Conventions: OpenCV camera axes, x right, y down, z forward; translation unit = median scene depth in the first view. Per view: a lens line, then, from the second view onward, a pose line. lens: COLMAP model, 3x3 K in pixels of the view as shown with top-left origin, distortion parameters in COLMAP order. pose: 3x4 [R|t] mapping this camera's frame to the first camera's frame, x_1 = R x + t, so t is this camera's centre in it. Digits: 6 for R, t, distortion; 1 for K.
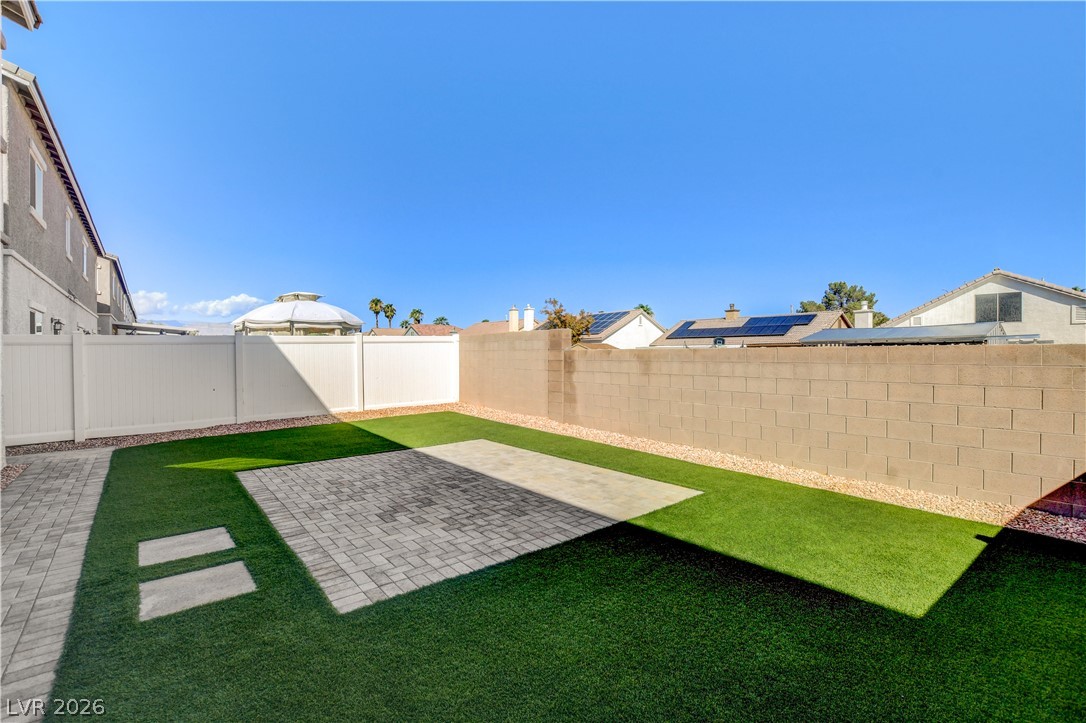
lens RADIAL K [[484.3, 0, 542.4], [0, 484.3, 352.3], [0, 0, 1]] dist [-0.028174, 0.000372]
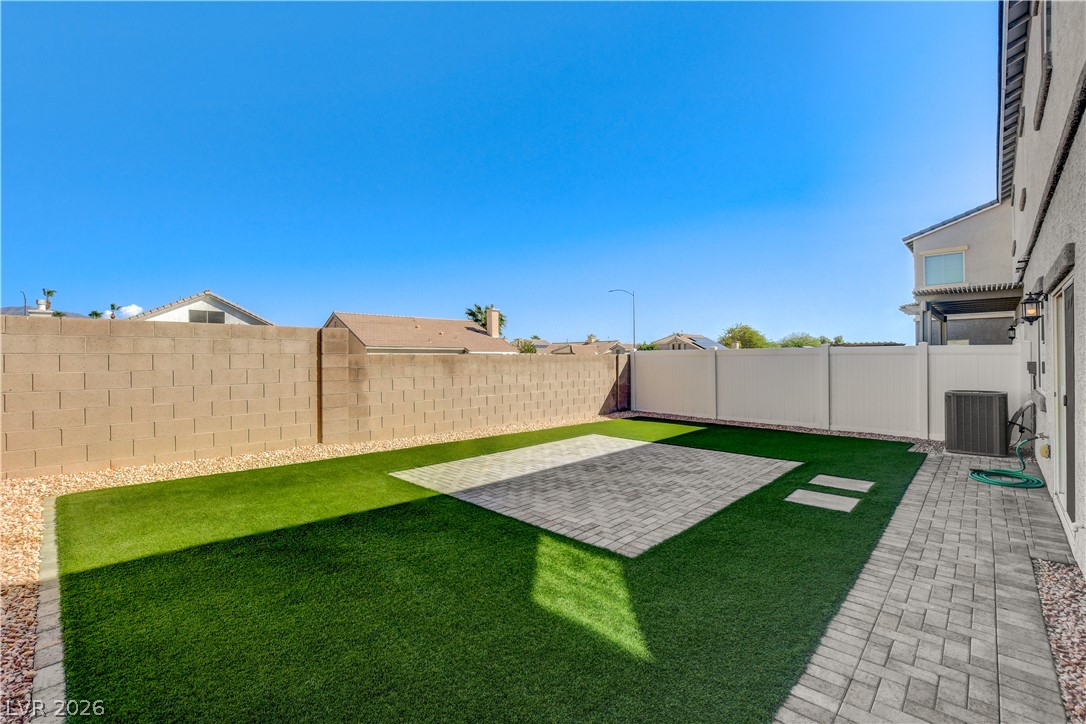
lens RADIAL K [[471.0, 0, 538.5], [0, 471.0, 354.7], [0, 0, 1]] dist [-0.012413, -0.000044]
pose [[-0.104901, 0.011673, 0.994414, -1.469487], [0.002431, 0.999931, -0.011481, 0.009383], [-0.994480, 0.001213, -0.104922, 1.430937]]
